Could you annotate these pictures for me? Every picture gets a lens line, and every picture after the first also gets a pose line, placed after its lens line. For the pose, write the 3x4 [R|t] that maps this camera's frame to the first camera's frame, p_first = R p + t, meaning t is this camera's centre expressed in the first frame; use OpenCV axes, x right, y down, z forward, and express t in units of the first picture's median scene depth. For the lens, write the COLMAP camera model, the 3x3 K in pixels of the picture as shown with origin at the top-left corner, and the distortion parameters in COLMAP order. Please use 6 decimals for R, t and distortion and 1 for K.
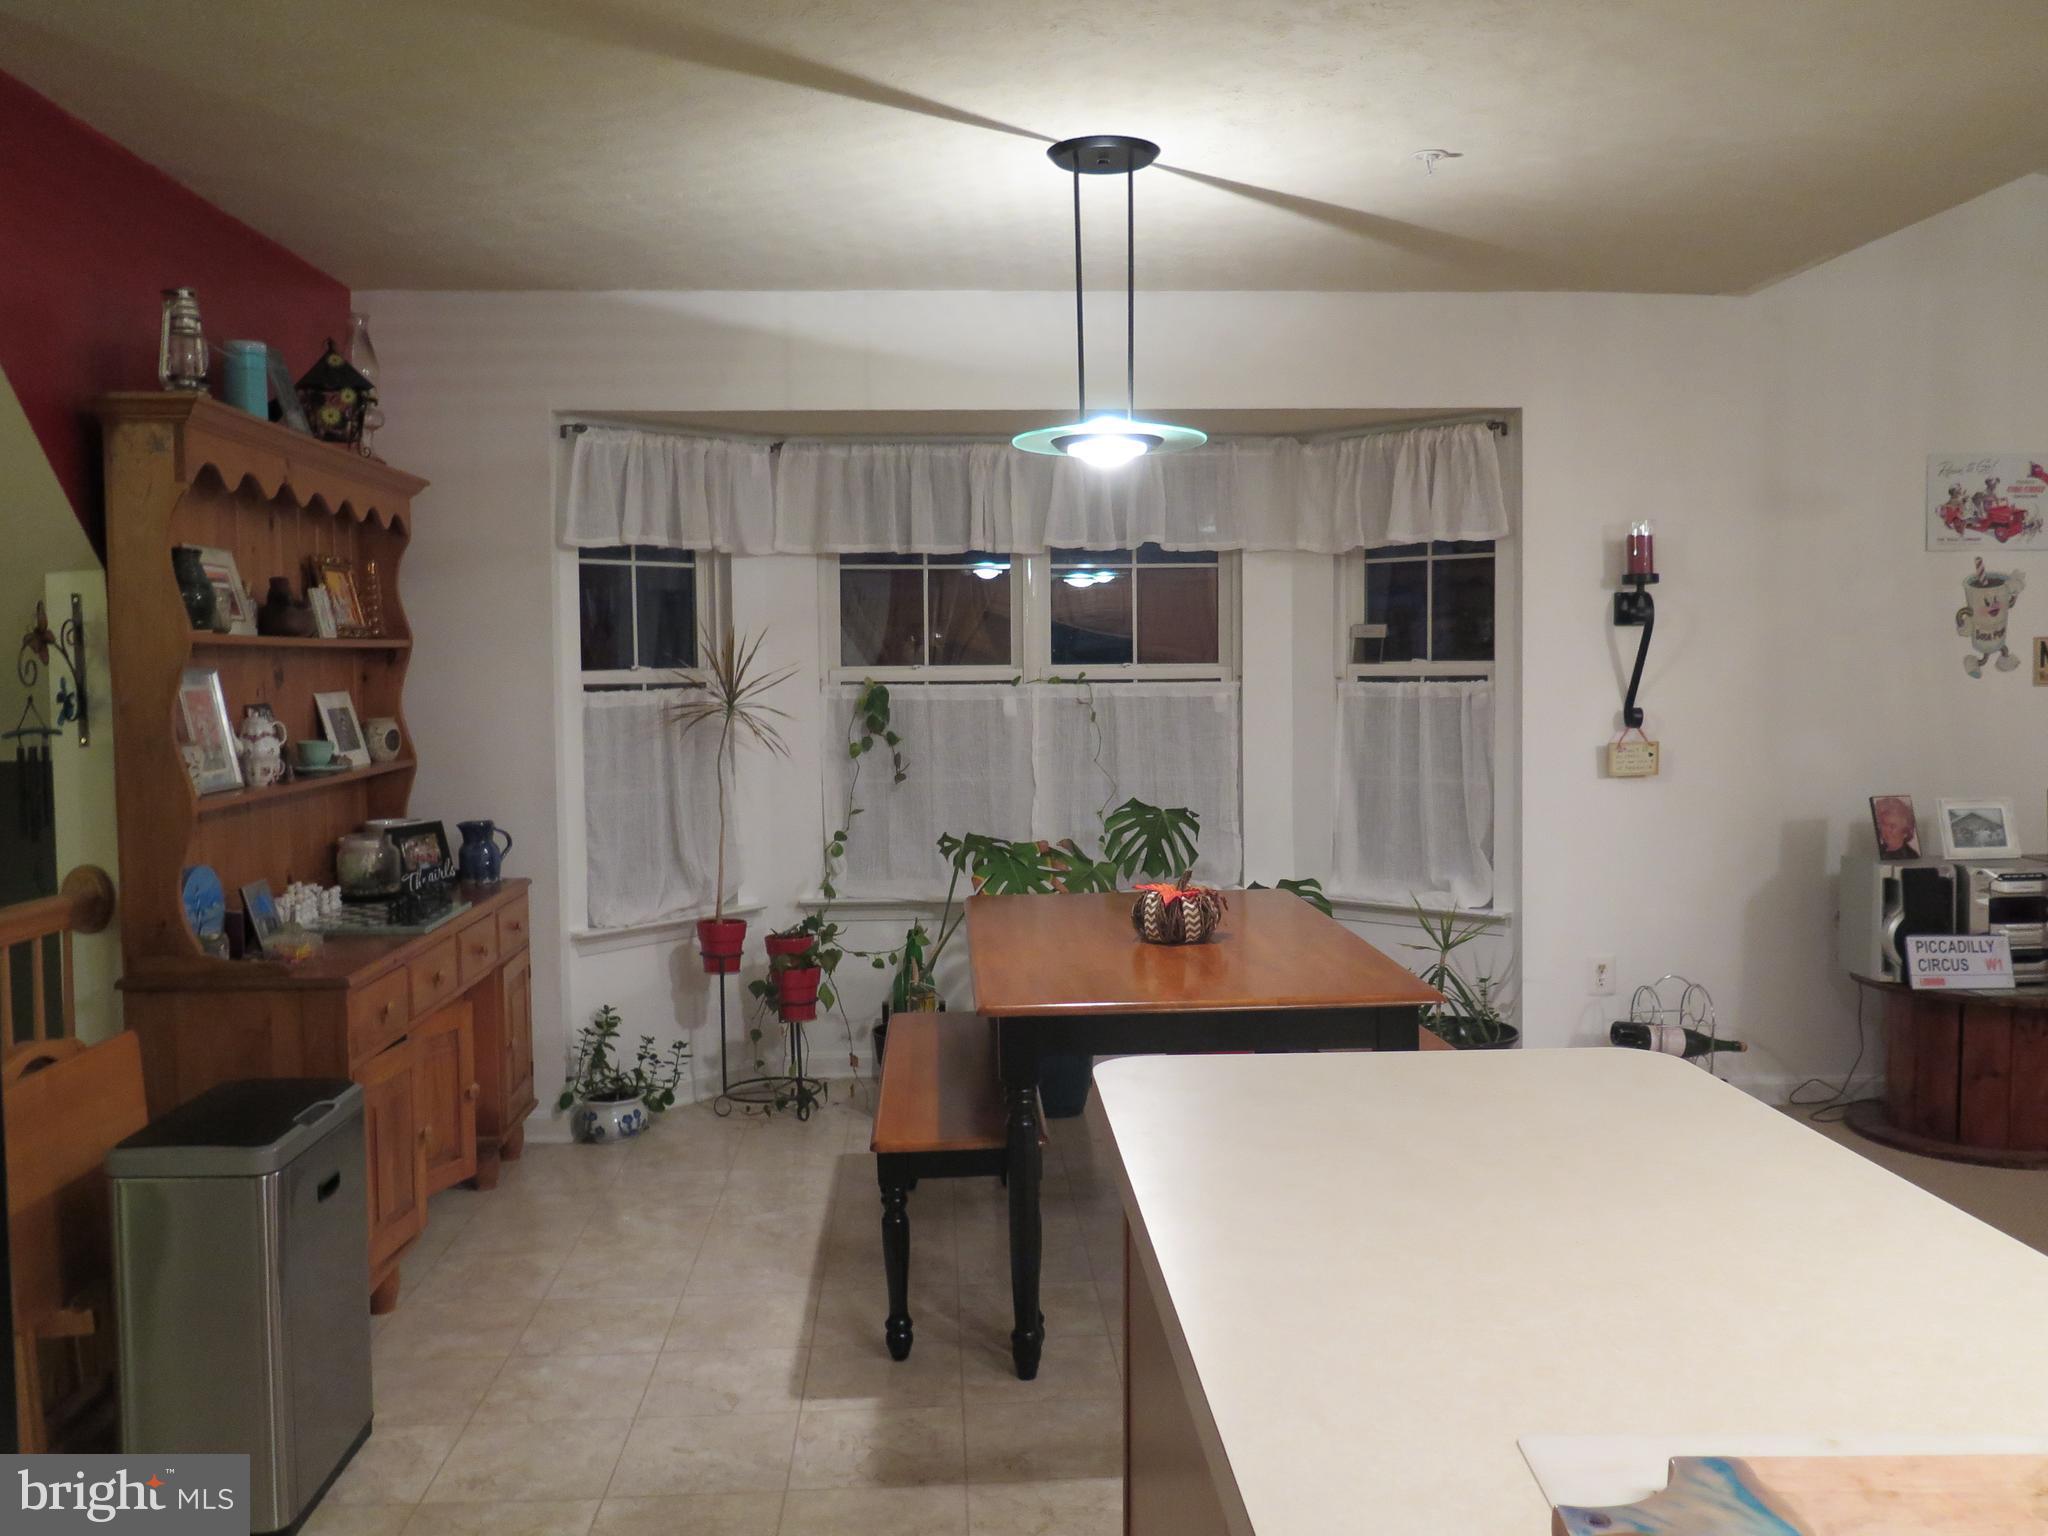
lens RADIAL K [[1753.7, 0, 1024.0], [0, 1753.7, 768.0], [0, 0, 1]] dist [-0.028430, -0.010532]
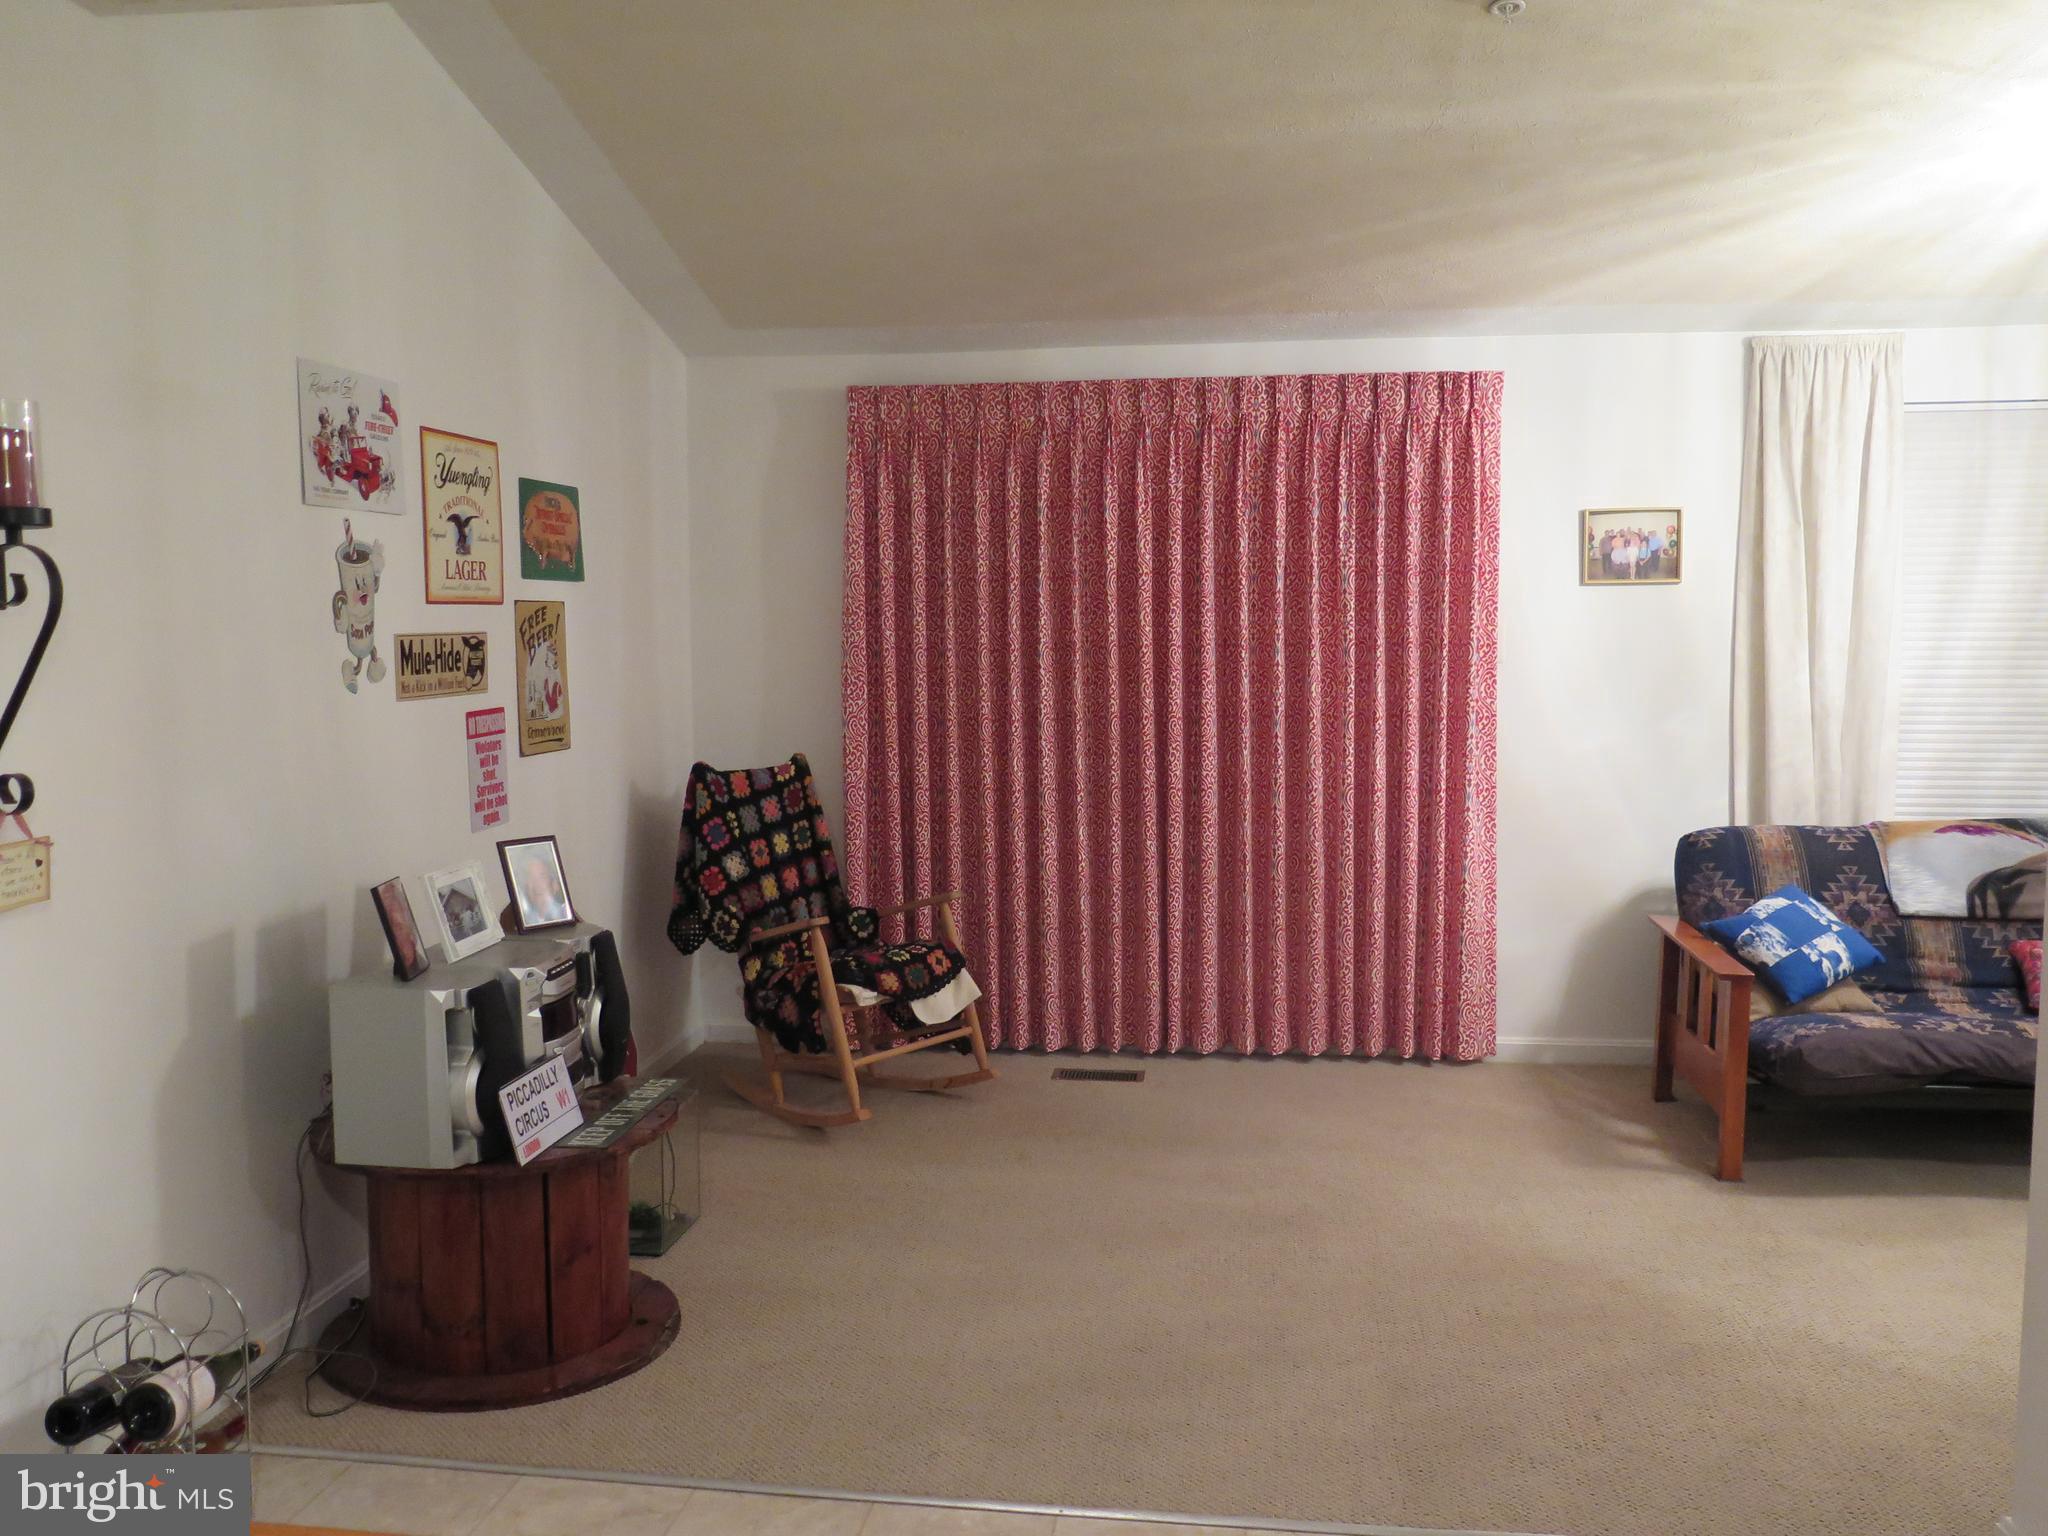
lens RADIAL K [[1712.7, 0, 1024.0], [0, 1712.7, 768.0], [0, 0, 1]] dist [-0.023047, 0.002293]
pose [[0.180346, -0.072045, 0.980961, -0.074227], [0.065607, 0.995974, 0.061086, -0.044973], [-0.981413, 0.053342, 0.184346, 0.598190]]
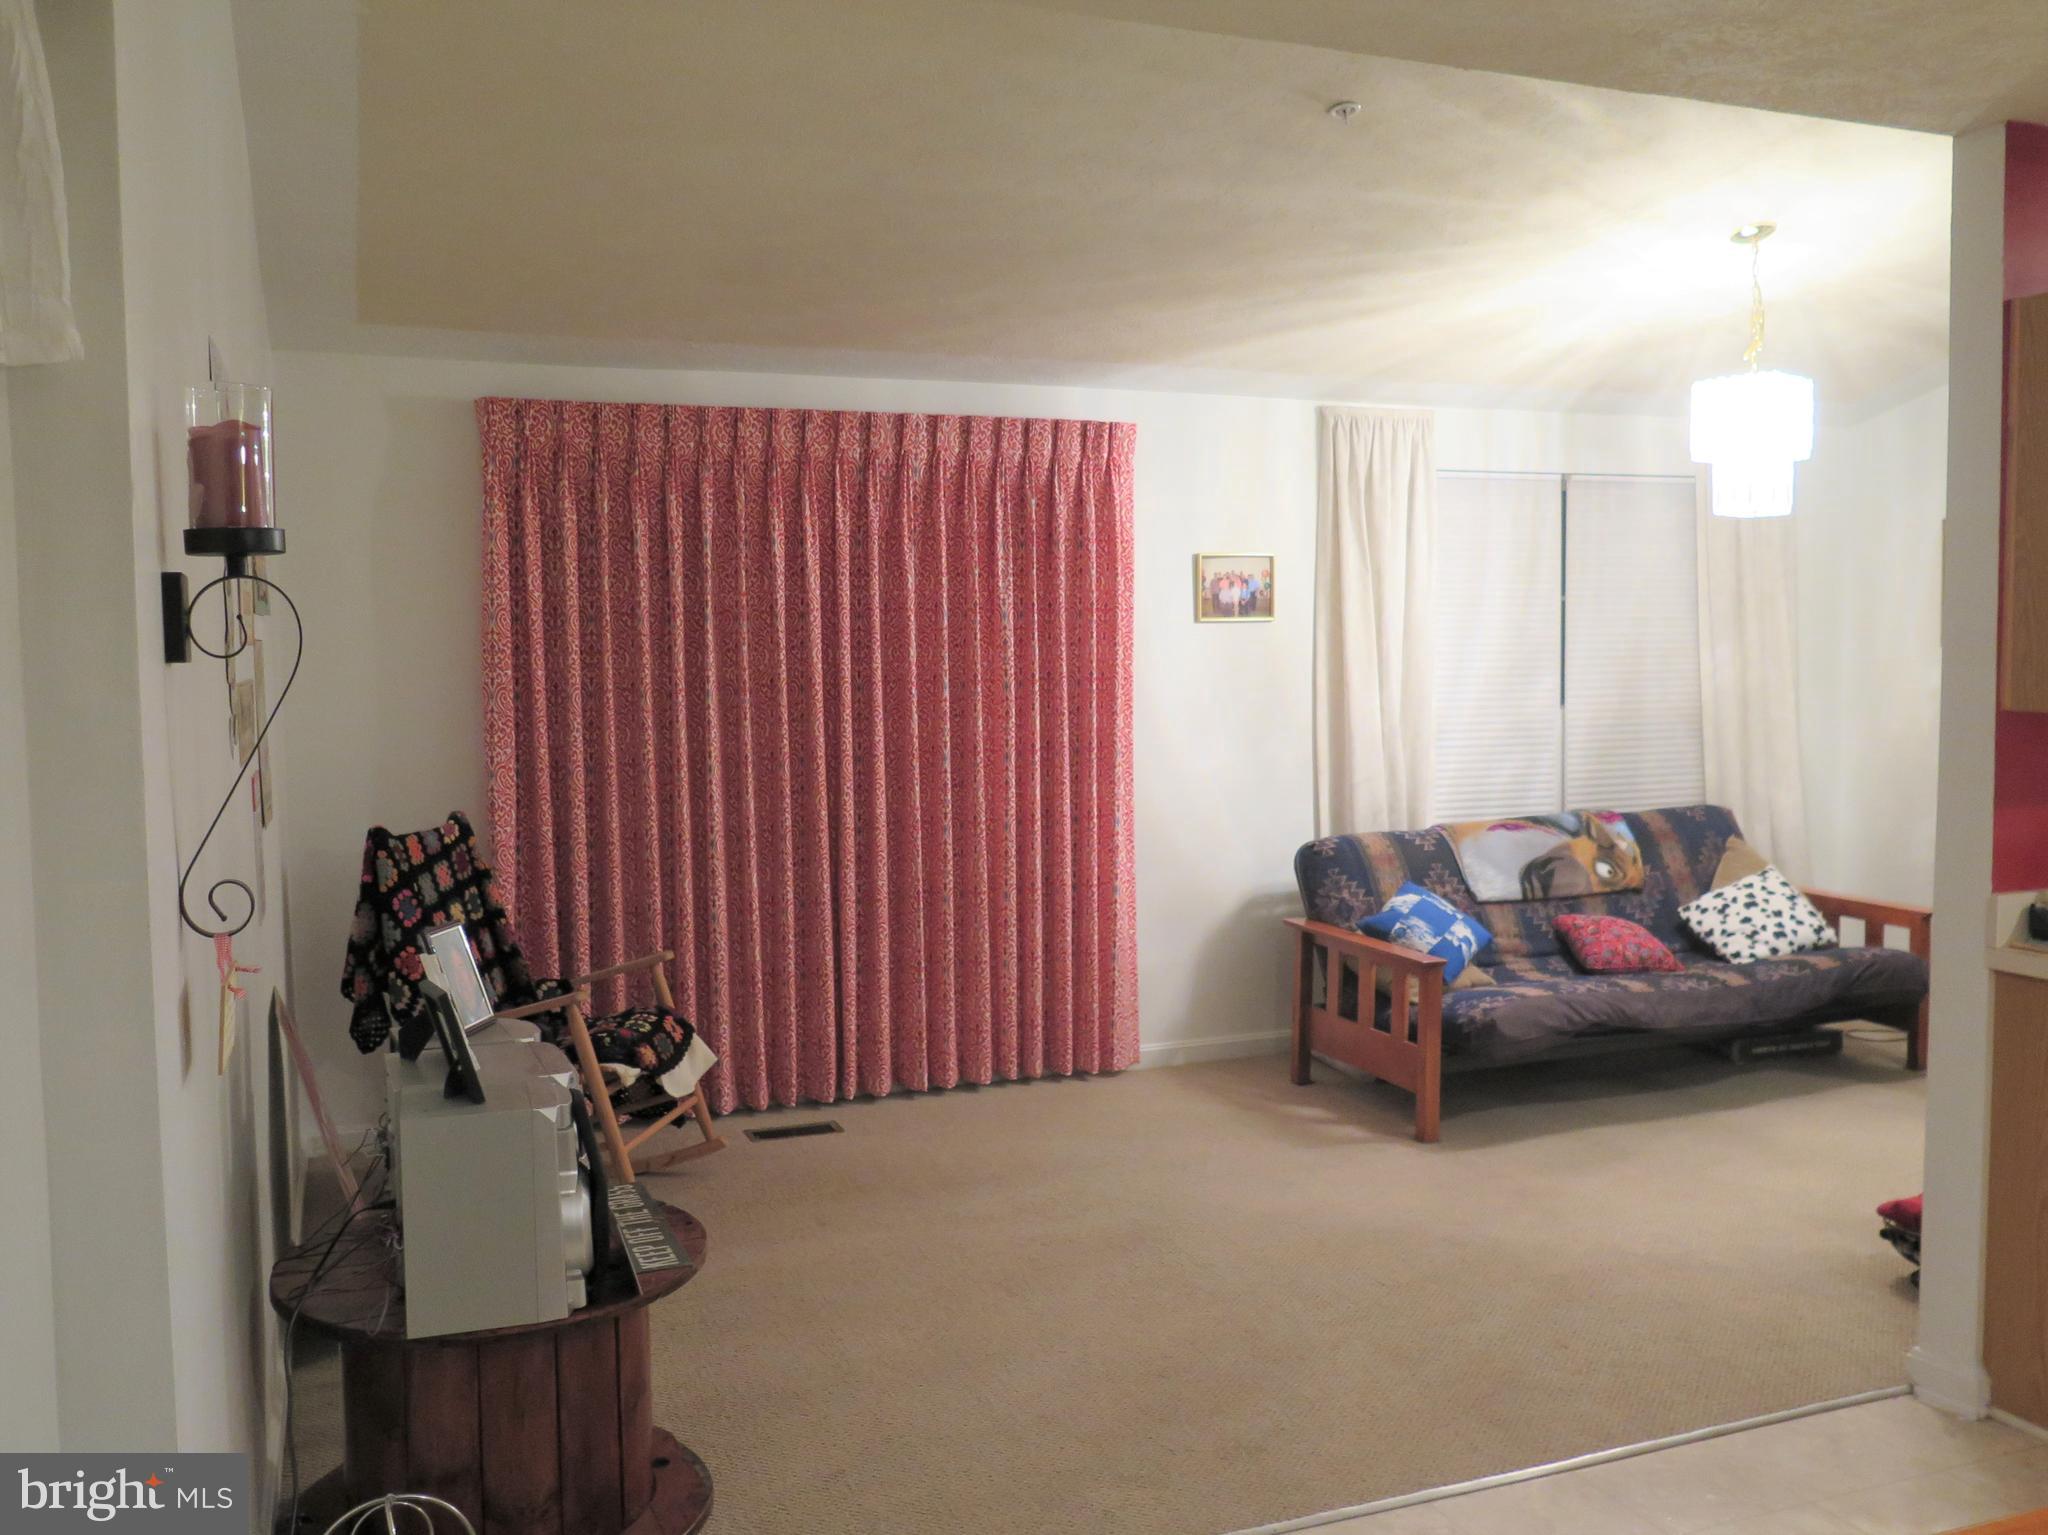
lens RADIAL K [[1753.7, 0, 1024.0], [0, 1753.7, 767.5], [0, 0, 1]] dist [-0.028430, -0.010532]
pose [[-0.317522, -0.051339, 0.946860, -0.057246], [0.072818, 0.994265, 0.078328, -0.072463], [-0.945451, 0.093819, -0.311963, 0.915932]]
